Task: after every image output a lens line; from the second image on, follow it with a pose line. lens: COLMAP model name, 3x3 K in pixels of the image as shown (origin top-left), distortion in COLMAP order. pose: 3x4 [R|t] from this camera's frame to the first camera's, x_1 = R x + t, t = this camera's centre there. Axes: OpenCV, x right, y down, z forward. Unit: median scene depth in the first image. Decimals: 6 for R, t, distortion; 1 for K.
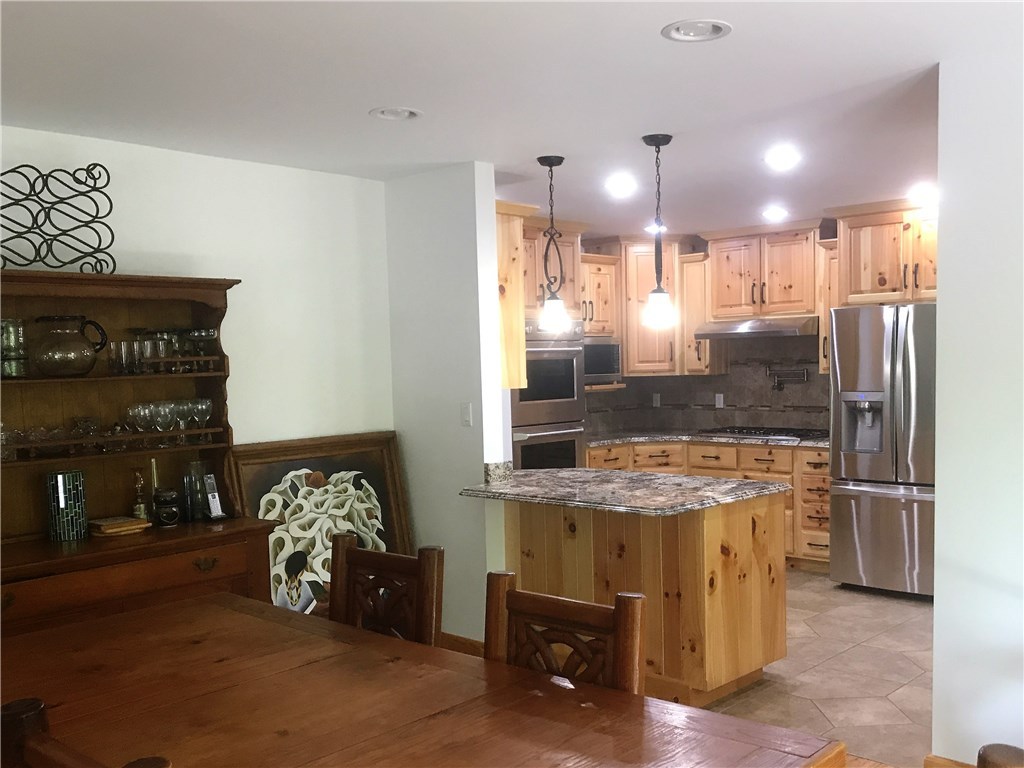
lens RADIAL K [[975.1, 0, 561.1], [0, 975.1, 437.9], [0, 0, 1]] dist [0.071434, -0.466547]
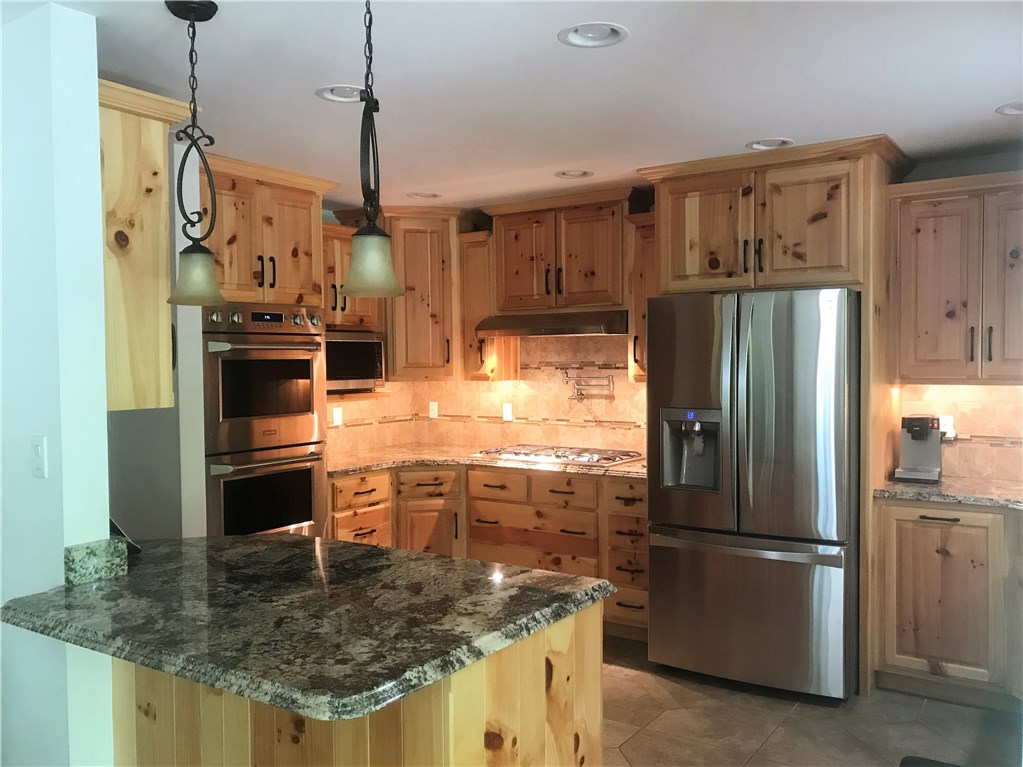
lens RADIAL K [[853.6, 0, 523.2], [0, 853.6, 377.1], [0, 0, 1]] dist [0.009651, -0.015112]
pose [[0.986351, 0.010602, 0.164314, 0.065119], [-0.000702, 0.998187, -0.060192, -0.027908], [-0.164654, 0.059255, 0.984570, 0.330394]]
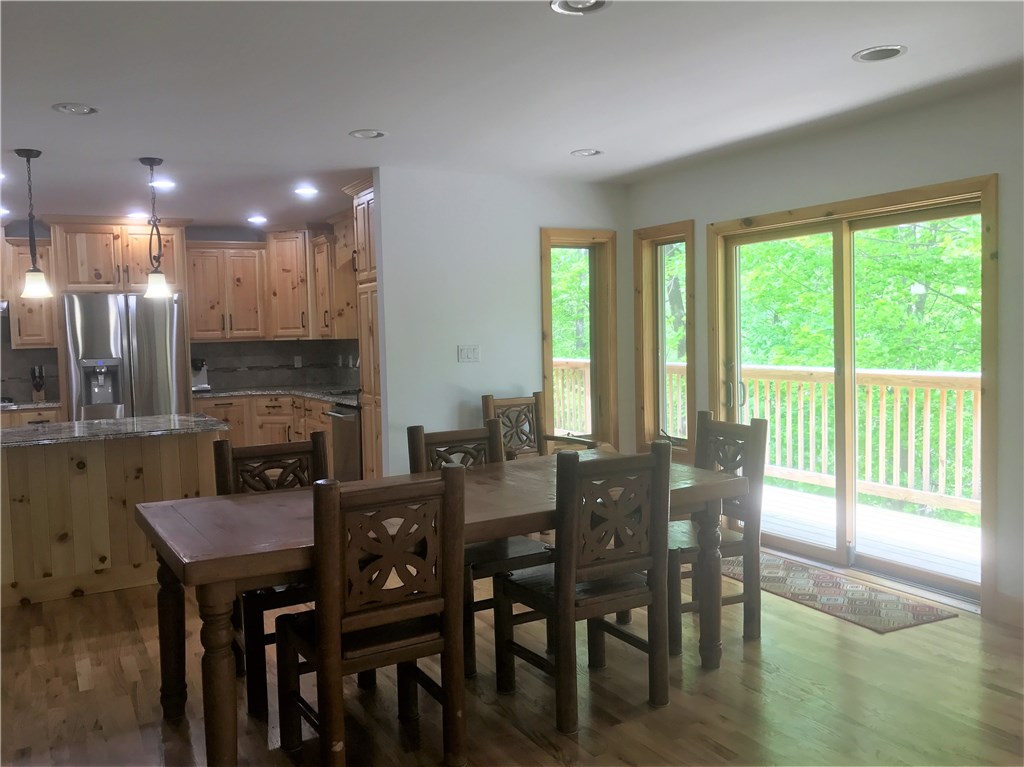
lens RADIAL K [[859.2, 0, 492.3], [0, 859.2, 382.2], [0, 0, 1]] dist [-0.014358, -0.013240]
pose [[0.320561, -0.043669, 0.946221, -0.531172], [0.098185, 0.995088, 0.012661, 0.018253], [-0.942126, 0.088846, 0.323273, 0.120789]]
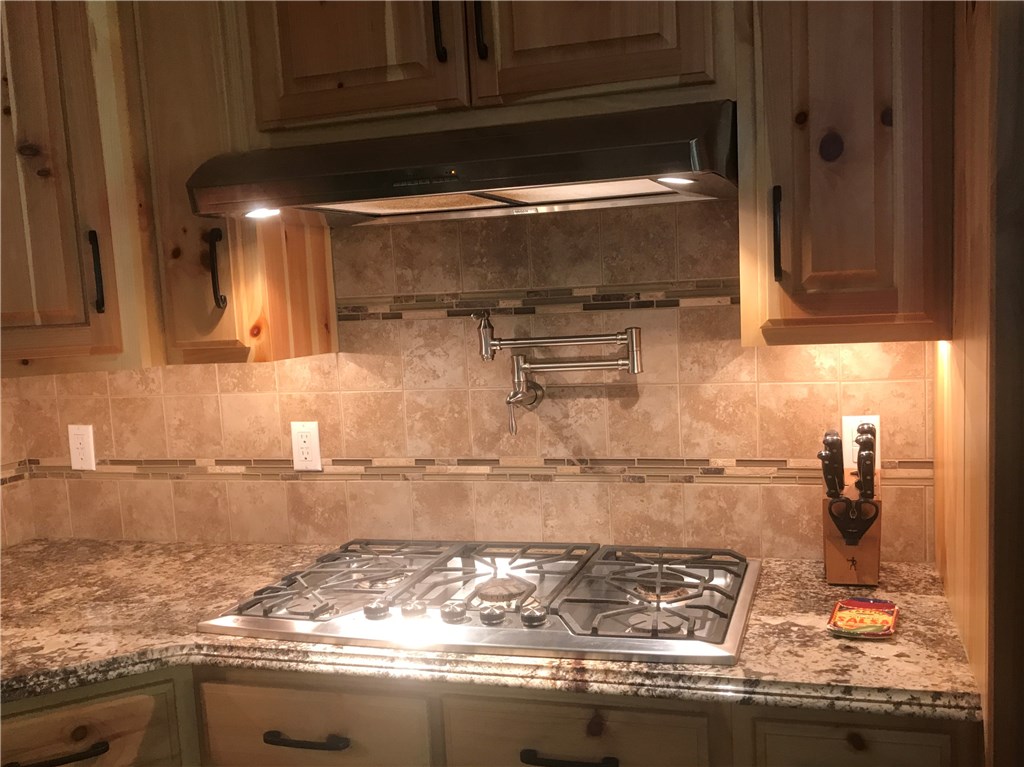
lens RADIAL K [[954.9, 0, 563.9], [0, 954.9, 406.9], [0, 0, 1]] dist [0.054637, -0.128147]
pose [[0.888948, -0.072198, 0.452283, 0.117377], [0.064413, 0.997390, 0.032611, -0.061679], [-0.453457, 0.000143, 0.891278, 0.814438]]
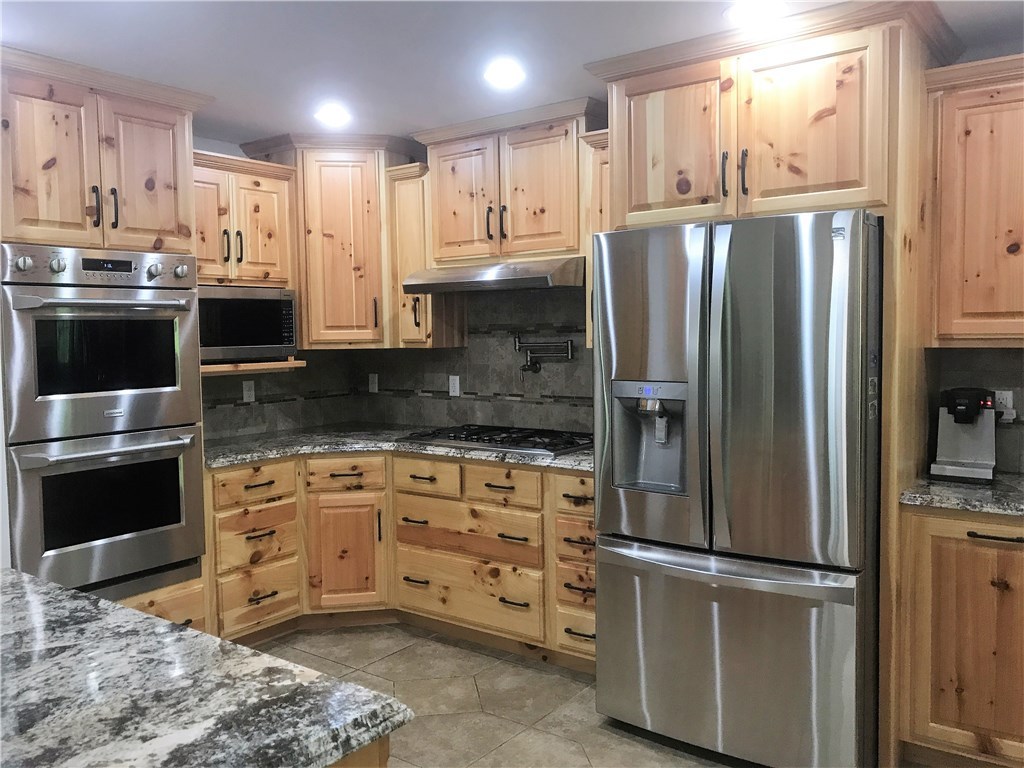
lens RADIAL K [[838.5, 0, 512.7], [0, 838.5, 374.8], [0, 0, 1]] dist [0.007054, 0.001514]
pose [[0.993427, 0.002336, 0.114440, 0.155324], [0.000938, 0.999592, -0.028544, -0.033086], [-0.114460, 0.028464, 0.993020, 0.470725]]
